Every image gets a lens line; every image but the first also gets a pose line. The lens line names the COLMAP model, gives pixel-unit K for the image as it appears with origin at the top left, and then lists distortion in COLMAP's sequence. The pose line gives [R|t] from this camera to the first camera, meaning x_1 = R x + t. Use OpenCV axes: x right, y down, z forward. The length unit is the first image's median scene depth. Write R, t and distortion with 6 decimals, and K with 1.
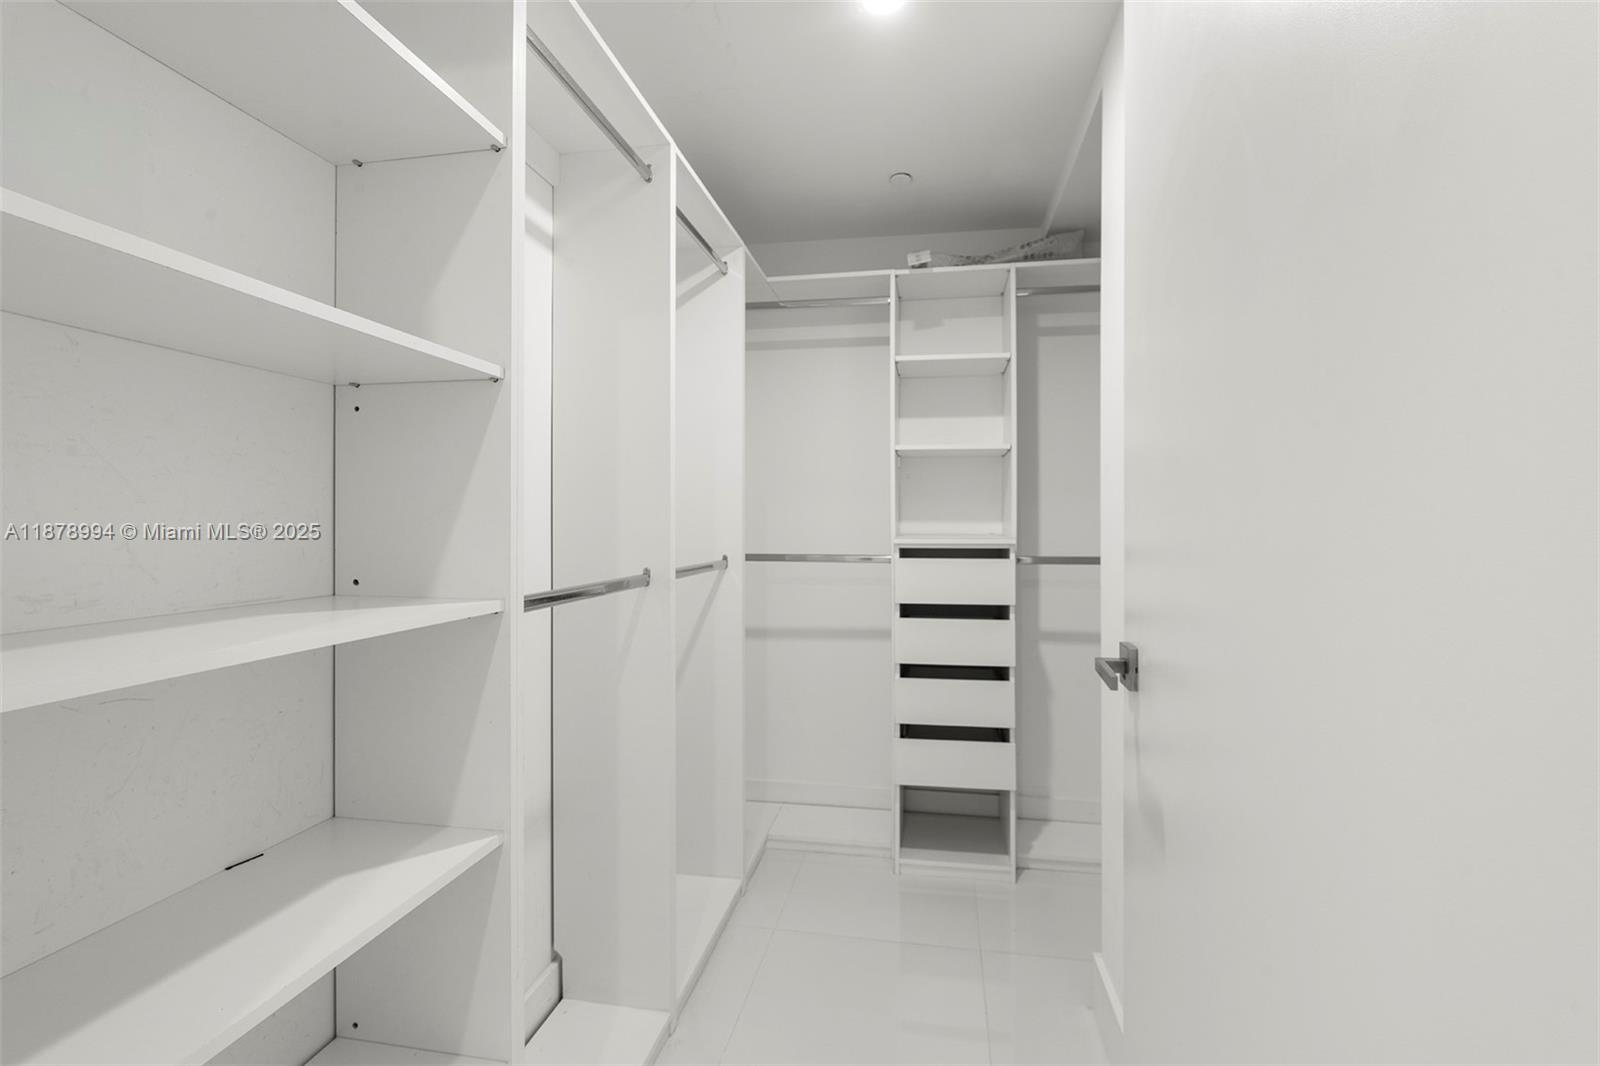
lens RADIAL K [[690.1, 0, 805.2], [0, 690.1, 528.0], [0, 0, 1]] dist [0.003742, -0.003010]
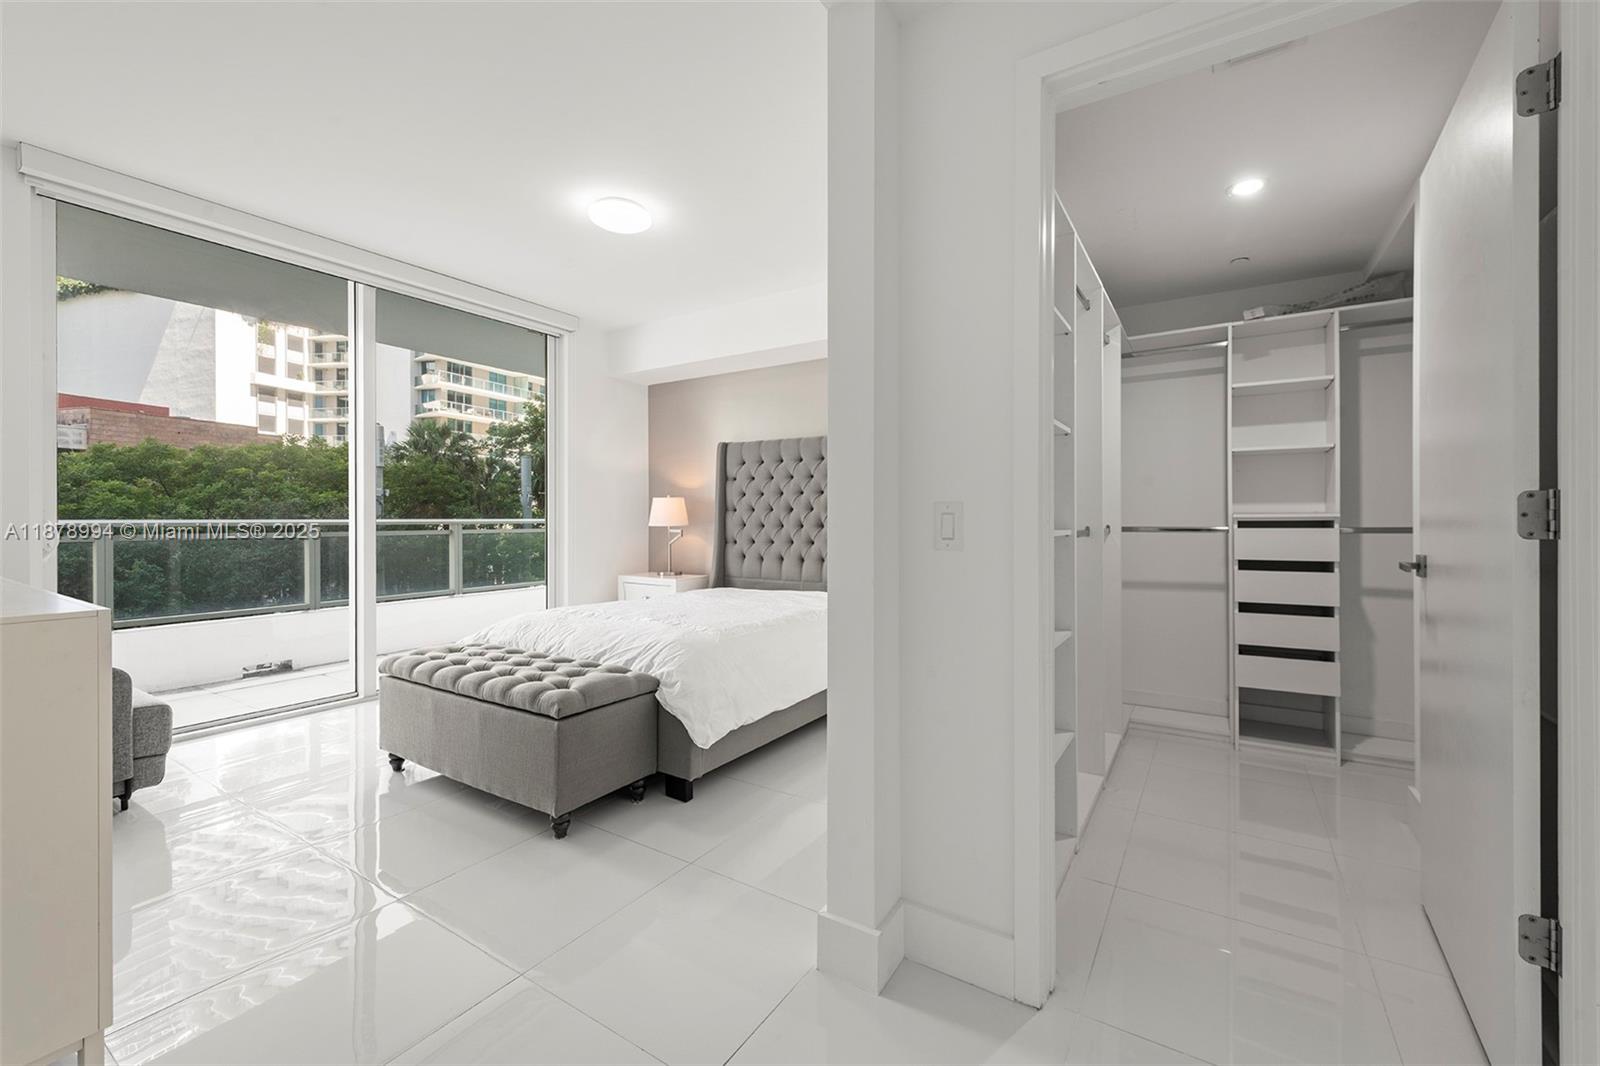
lens RADIAL K [[653.2, 0, 805.7], [0, 653.2, 521.9], [0, 0, 1]] dist [0.009104, -0.003535]
pose [[0.931327, -0.001811, -0.364179, -0.194551], [0.000795, 0.999995, -0.002940, 0.034343], [0.364182, 0.002449, 0.931324, -0.558961]]
